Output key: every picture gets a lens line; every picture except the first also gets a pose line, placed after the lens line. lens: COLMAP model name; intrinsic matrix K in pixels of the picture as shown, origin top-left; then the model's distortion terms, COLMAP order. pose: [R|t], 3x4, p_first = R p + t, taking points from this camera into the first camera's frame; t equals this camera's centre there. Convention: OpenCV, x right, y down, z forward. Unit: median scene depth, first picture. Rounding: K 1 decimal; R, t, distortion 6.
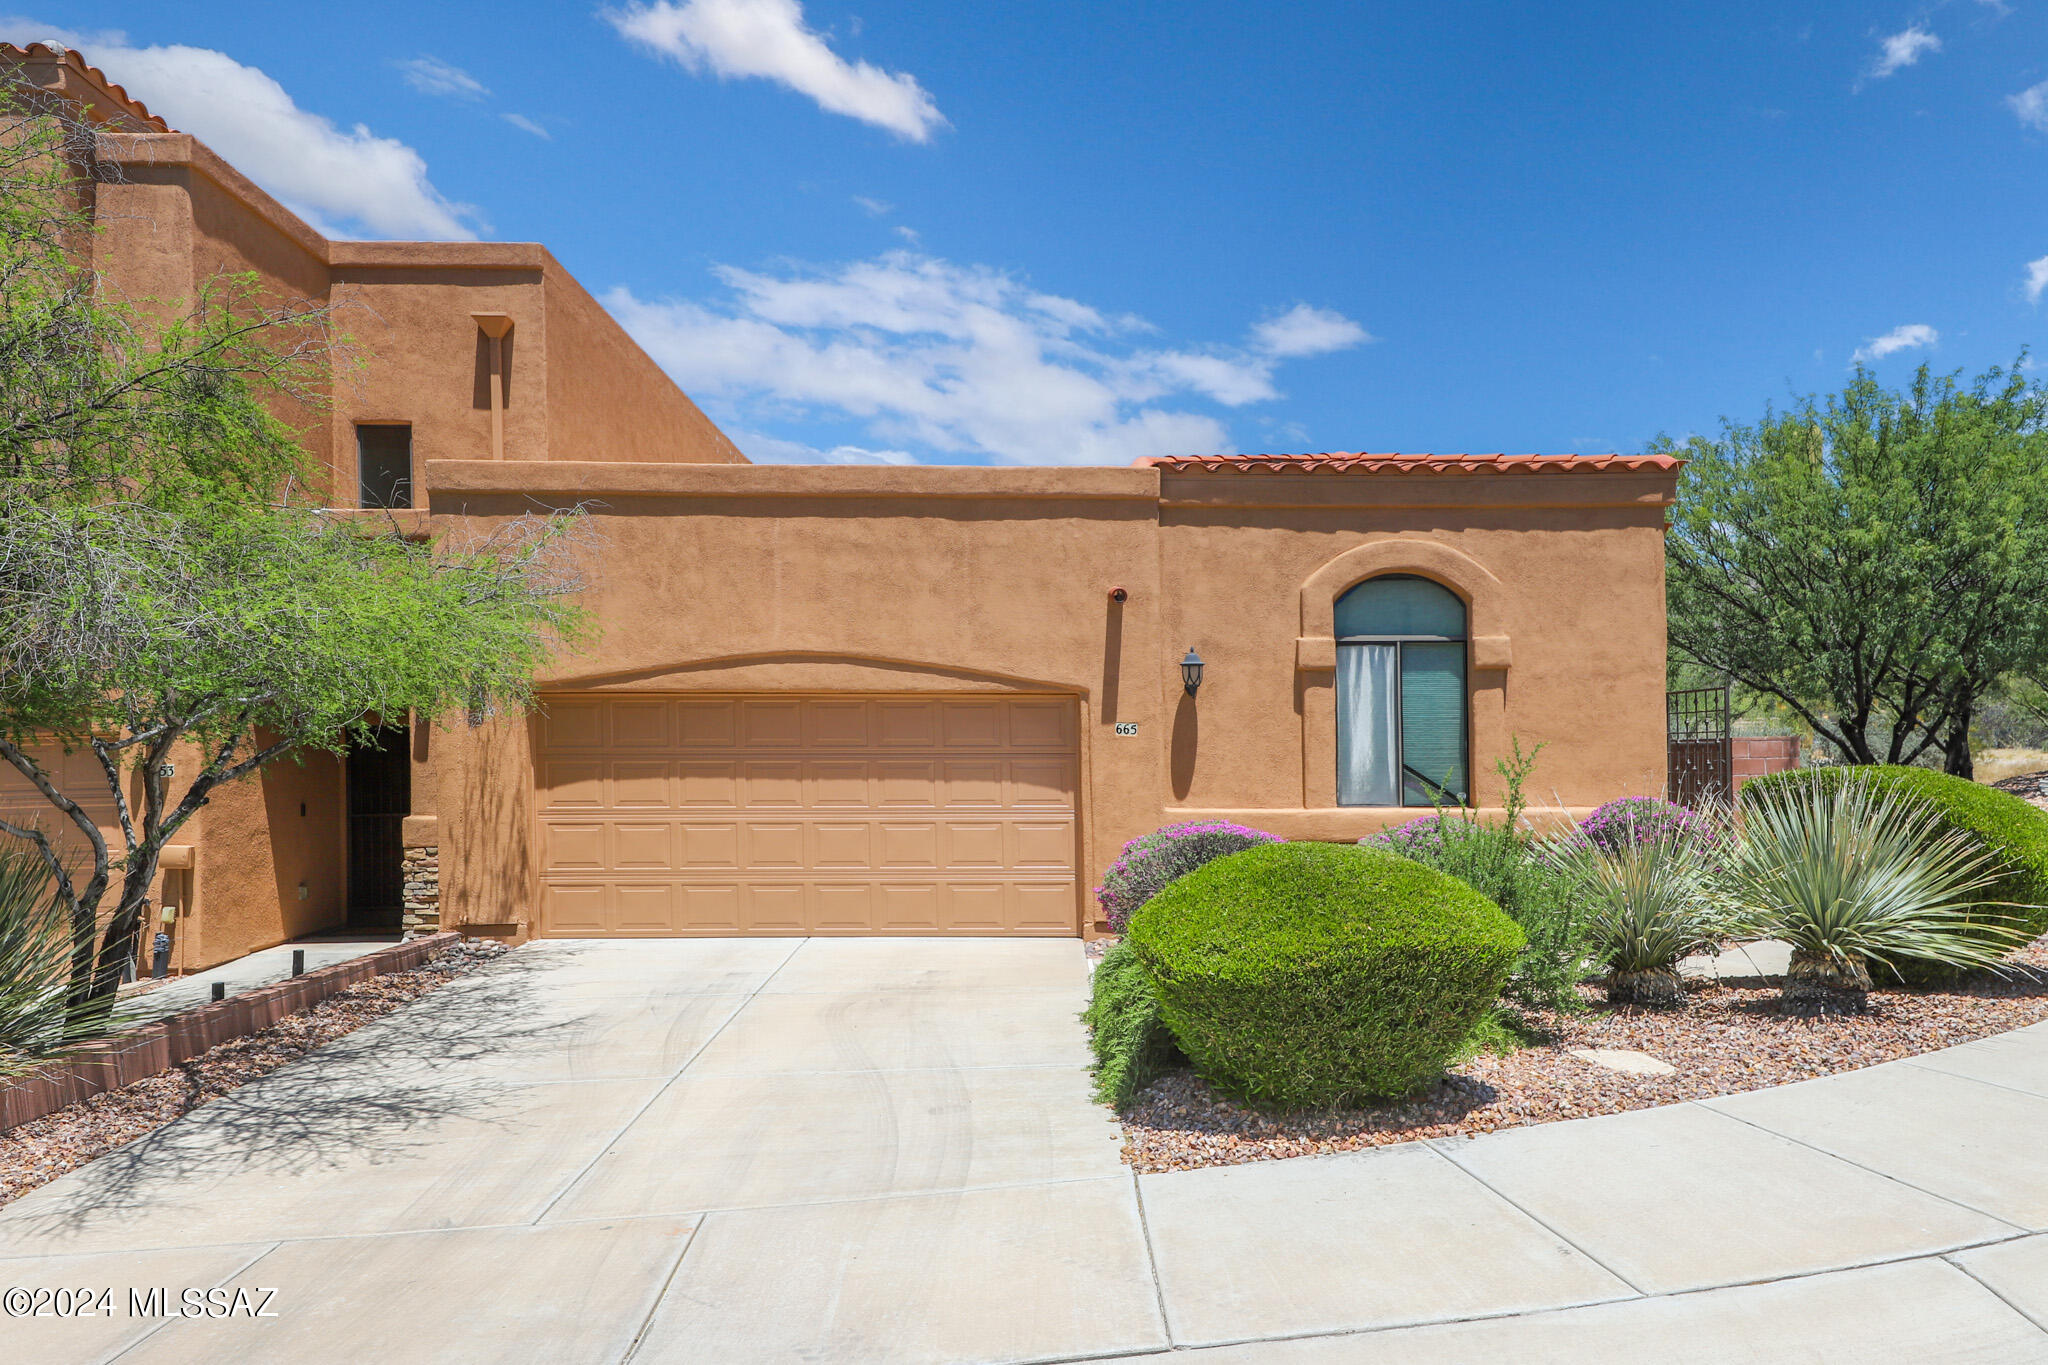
lens RADIAL K [[1256.8, 0, 1024.0], [0, 1256.8, 682.5], [0, 0, 1]] dist [0.051705, -0.001789]
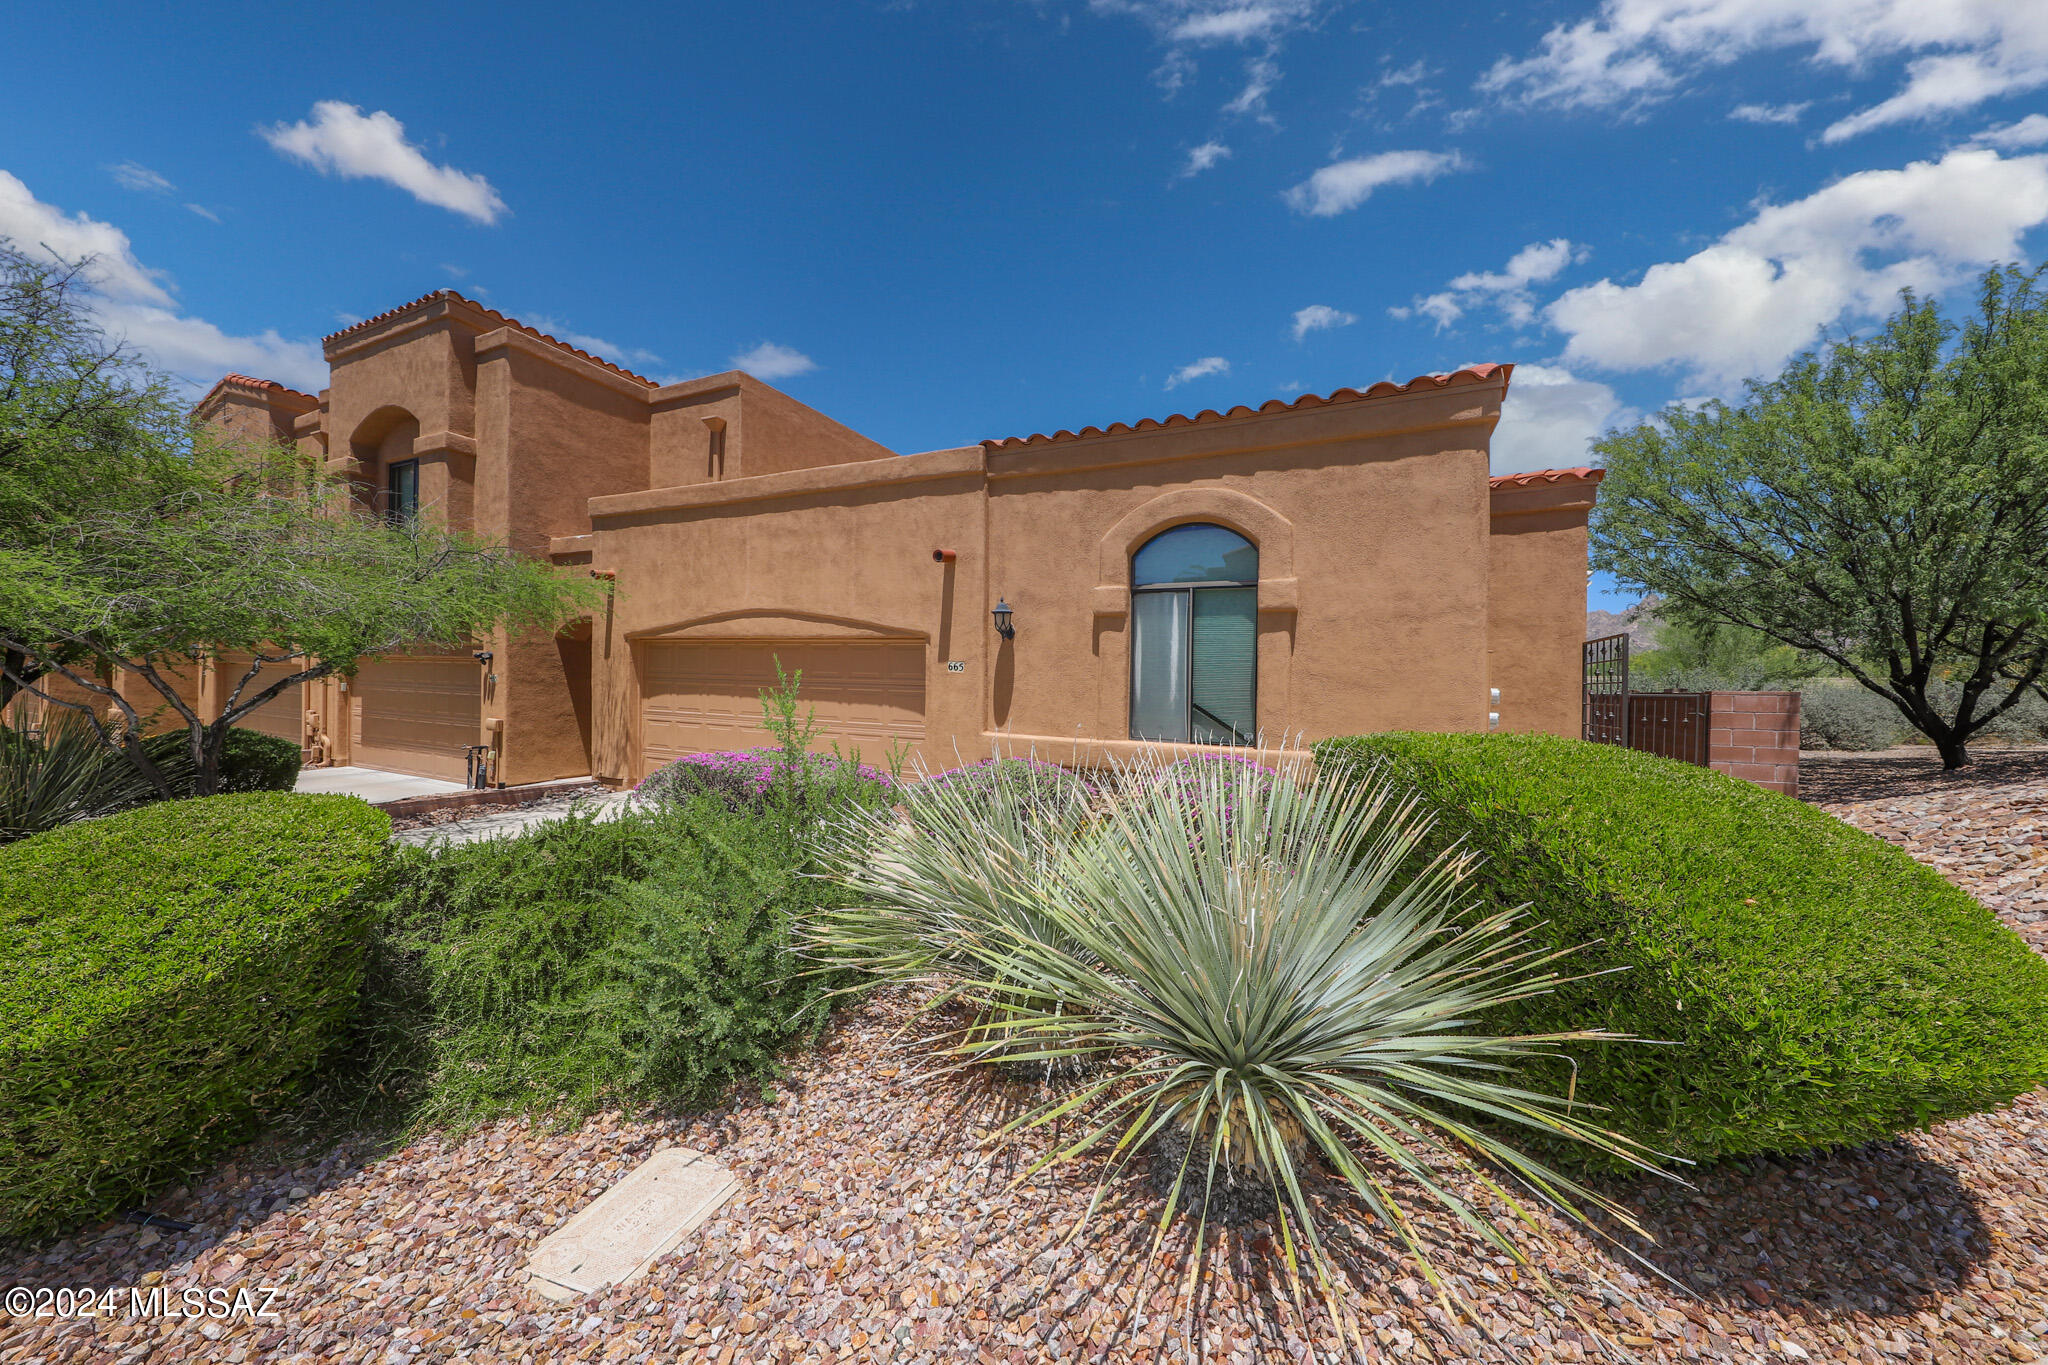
lens RADIAL K [[690.9, 0, 946.7], [0, 690.9, 703.5], [0, 0, 1]] dist [-0.004791, -0.000021]
pose [[0.906227, 0.037962, -0.421084, 0.357666], [-0.003957, 0.996679, 0.081338, 0.017793], [0.422773, -0.072045, 0.903367, 0.382386]]
